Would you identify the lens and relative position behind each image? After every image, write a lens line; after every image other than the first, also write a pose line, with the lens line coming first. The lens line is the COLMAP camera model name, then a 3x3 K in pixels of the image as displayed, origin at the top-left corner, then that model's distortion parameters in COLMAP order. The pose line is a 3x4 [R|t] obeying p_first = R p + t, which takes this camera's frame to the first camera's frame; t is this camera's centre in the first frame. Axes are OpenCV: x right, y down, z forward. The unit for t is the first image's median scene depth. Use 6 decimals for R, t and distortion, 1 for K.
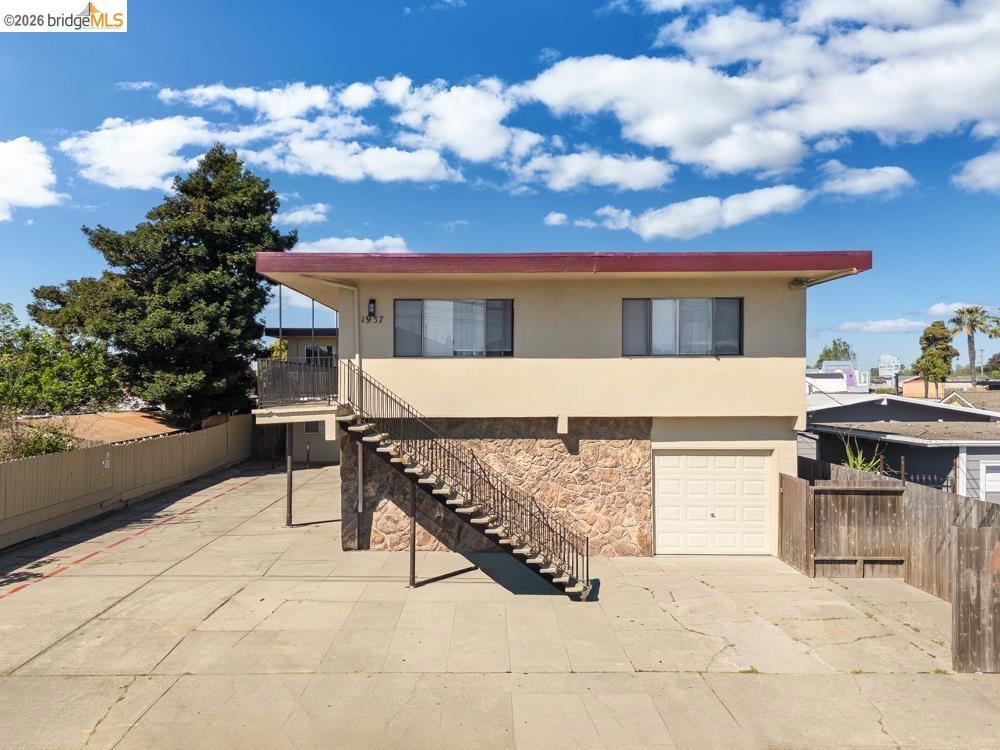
lens RADIAL K [[743.6, 0, 488.6], [0, 743.6, 397.2], [0, 0, 1]] dist [0.061730, -0.054944]
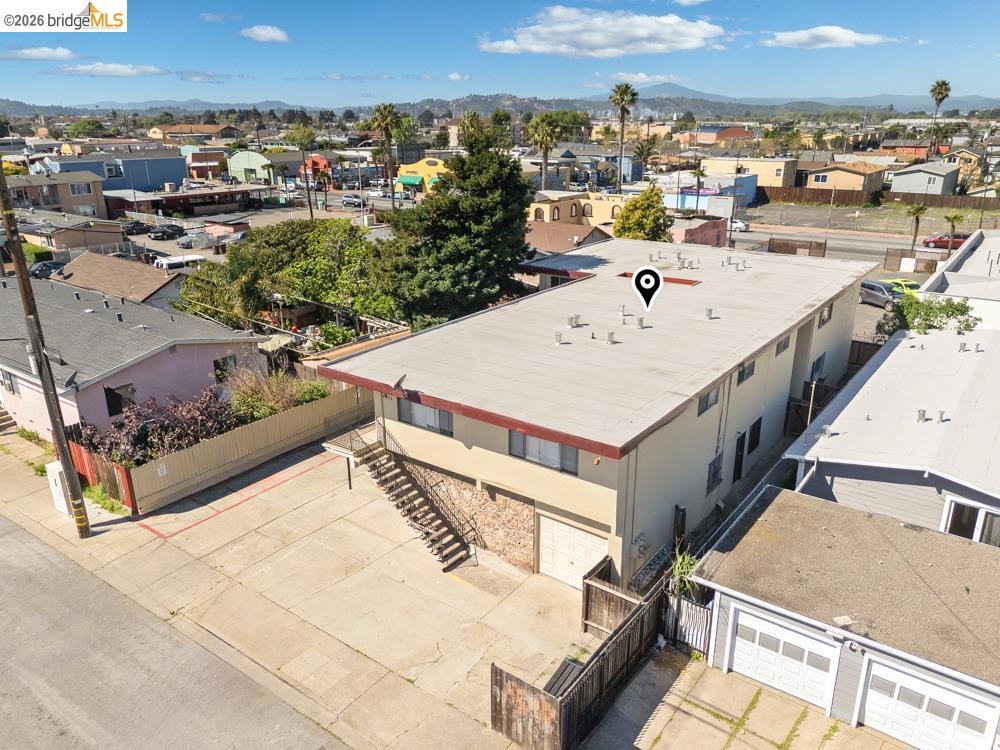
lens RADIAL K [[743.6, 0, 496.4], [0, 743.6, 377.5], [0, 0, 1]] dist [0.061730, -0.054944]
pose [[0.791288, 0.200326, -0.577696, 0.975303], [-0.007046, 0.947732, 0.318991, -0.669519], [0.611403, -0.248343, 0.751340, -0.108229]]
